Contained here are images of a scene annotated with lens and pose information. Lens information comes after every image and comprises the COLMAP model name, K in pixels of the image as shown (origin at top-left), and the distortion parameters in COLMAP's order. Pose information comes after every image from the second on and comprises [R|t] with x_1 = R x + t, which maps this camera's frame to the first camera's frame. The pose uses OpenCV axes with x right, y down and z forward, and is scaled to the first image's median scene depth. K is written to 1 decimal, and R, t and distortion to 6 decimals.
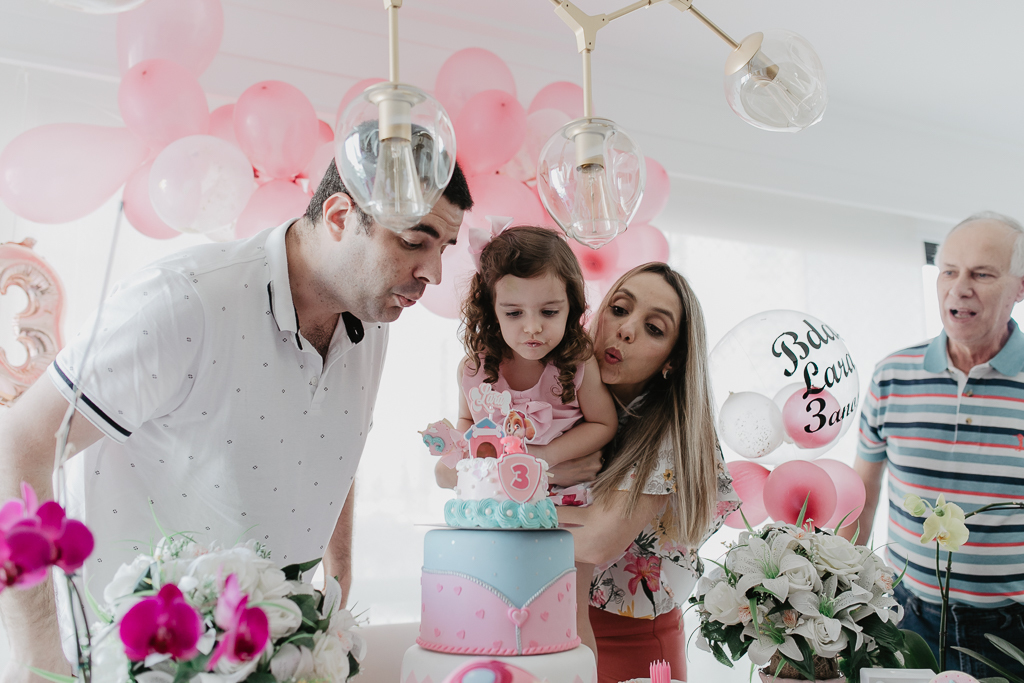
lens RADIAL K [[1044.7, 0, 555.4], [0, 1044.7, 343.4], [0, 0, 1]] dist [-0.019430, -0.012801]
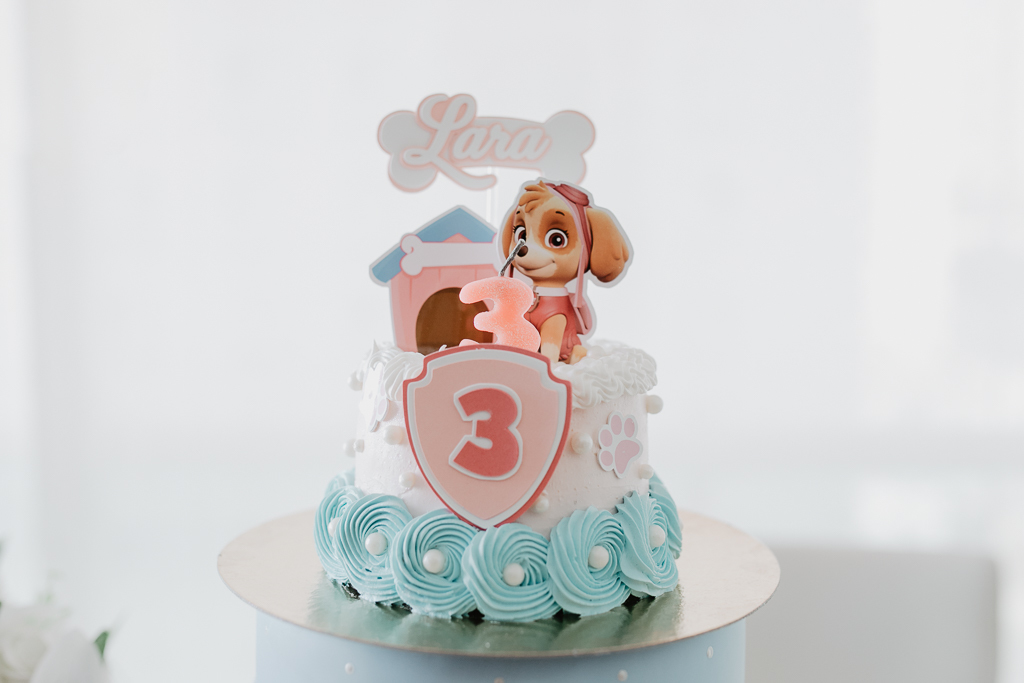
lens RADIAL K [[1298.2, 0, 512.0], [0, 1298.2, 341.5], [0, 0, 1]] dist [-0.023957, -0.015127]
pose [[0.866542, 0.061746, -0.495271, 0.111324], [0.061424, 0.971581, 0.228598, 0.019514], [0.495311, -0.228511, 0.838123, 0.557867]]
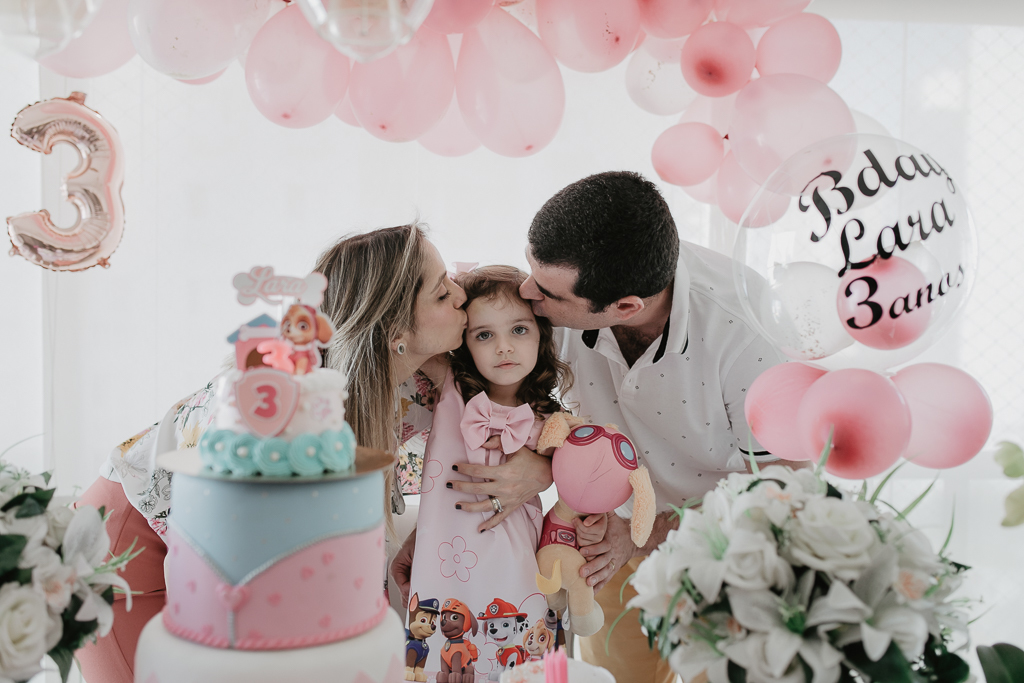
lens RADIAL K [[1023.6, 0, 507.6], [0, 1023.6, 332.4], [0, 0, 1]] dist [-0.010310, -0.004058]
pose [[0.908256, 0.034517, -0.416989, 0.315187], [0.032130, 0.987895, 0.151759, -0.014903], [0.417179, -0.151234, 0.896153, 0.350743]]
